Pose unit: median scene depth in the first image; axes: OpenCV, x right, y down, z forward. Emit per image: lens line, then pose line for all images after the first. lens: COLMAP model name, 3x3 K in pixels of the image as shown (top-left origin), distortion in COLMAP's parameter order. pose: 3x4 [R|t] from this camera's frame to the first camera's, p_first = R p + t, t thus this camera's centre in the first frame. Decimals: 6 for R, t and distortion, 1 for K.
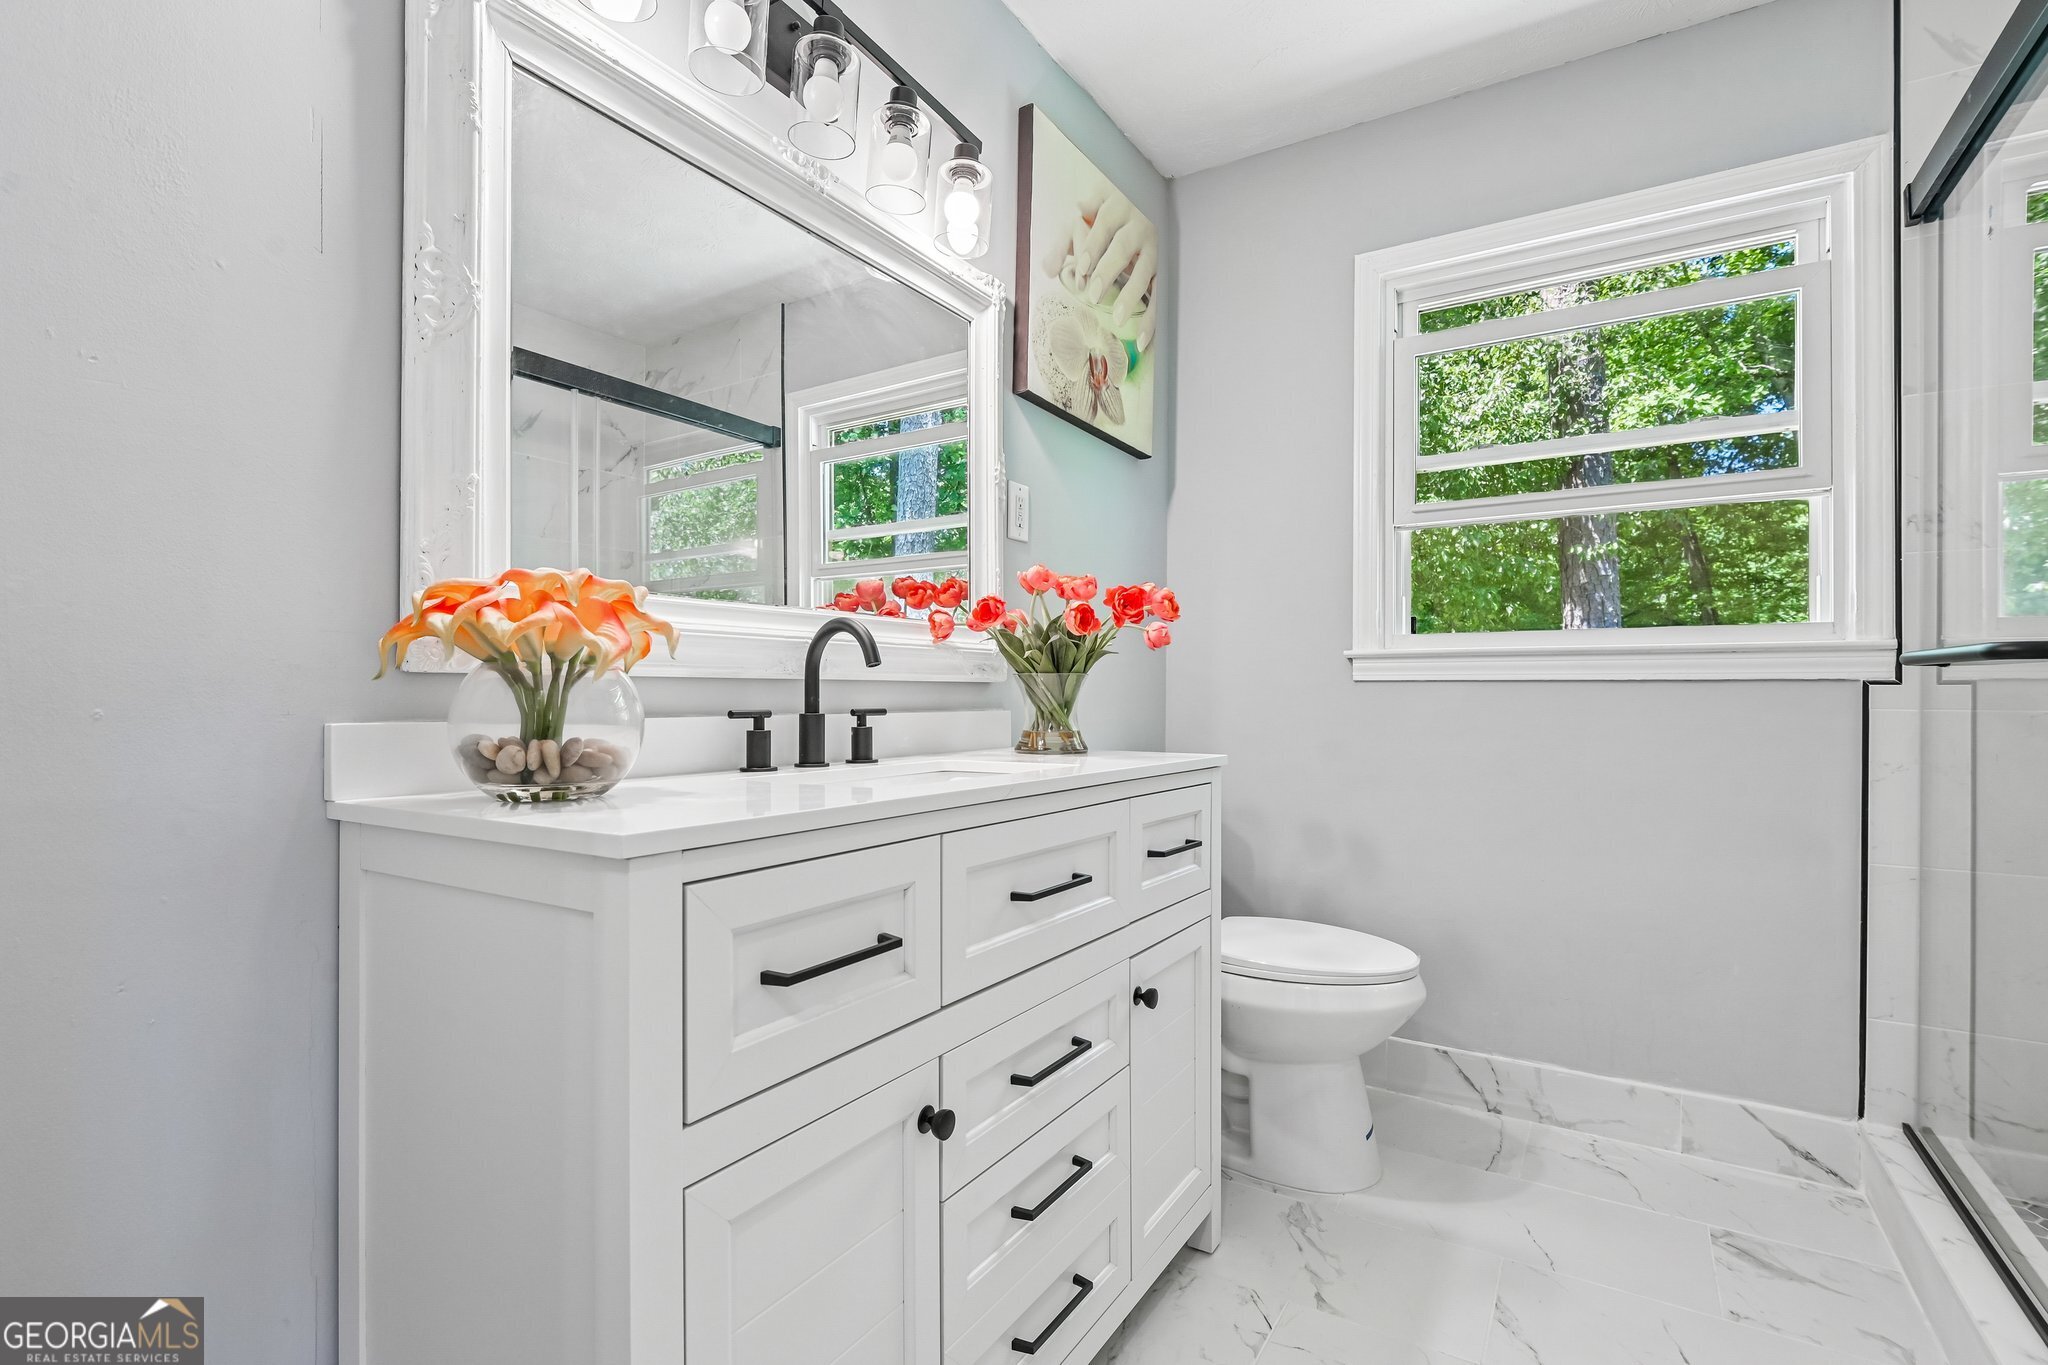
lens RADIAL K [[945.9, 0, 1031.3], [0, 945.9, 680.3], [0, 0, 1]] dist [-0.001837, -0.006639]
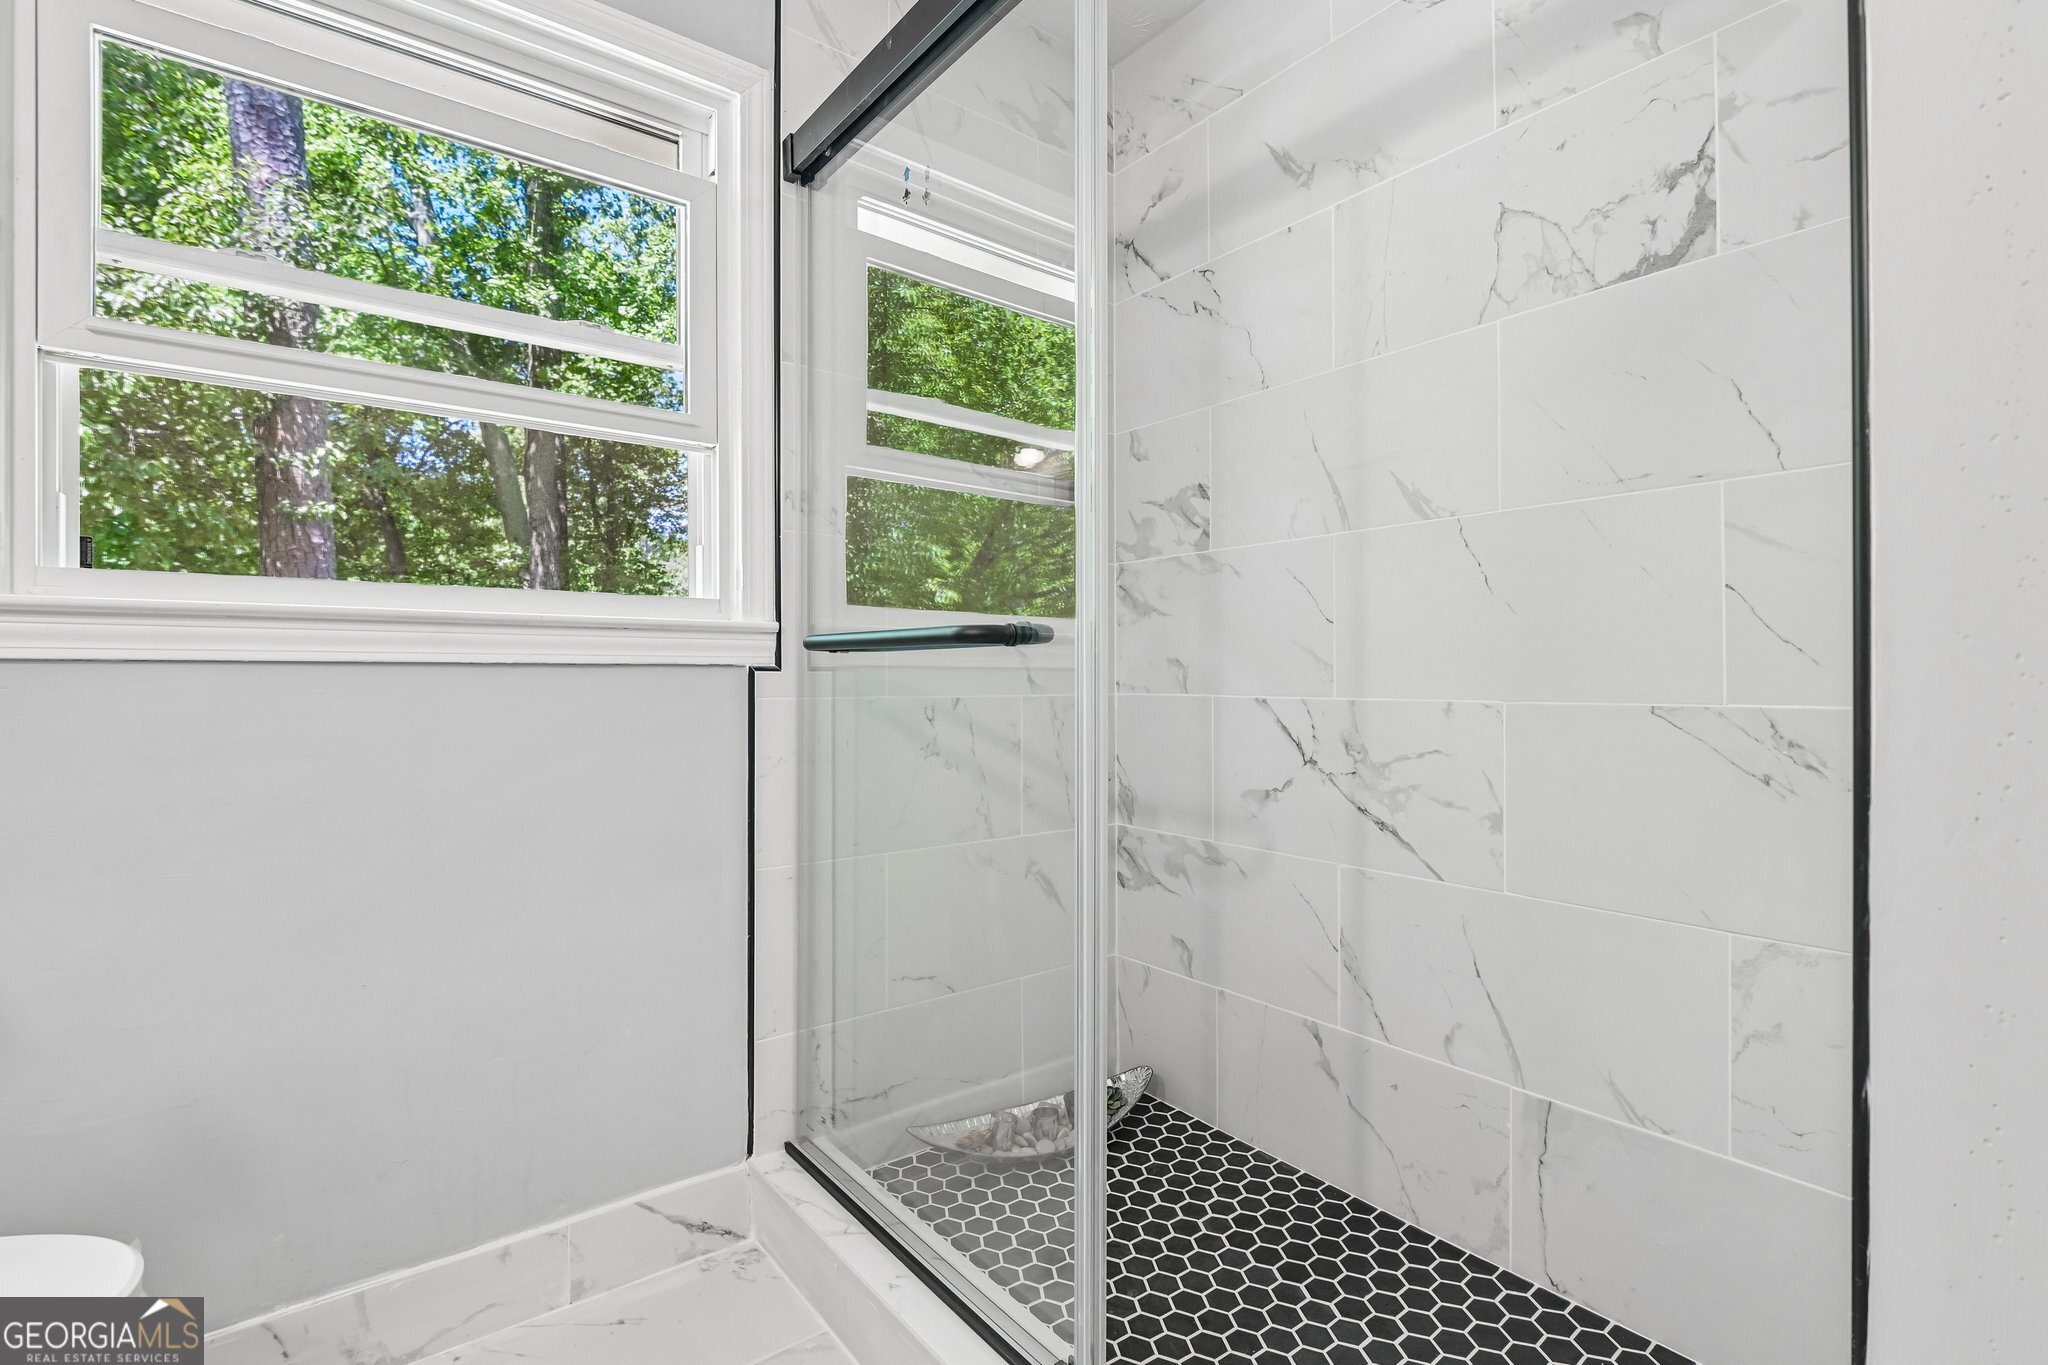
lens RADIAL K [[945.9, 0, 1031.3], [0, 945.9, 680.3], [0, 0, 1]] dist [-0.001837, -0.006639]
pose [[0.343934, -0.004139, 0.938985, 0.130791], [-0.009103, 0.999929, 0.007742, 0.004104], [-0.938950, -0.011211, 0.343871, 0.435567]]
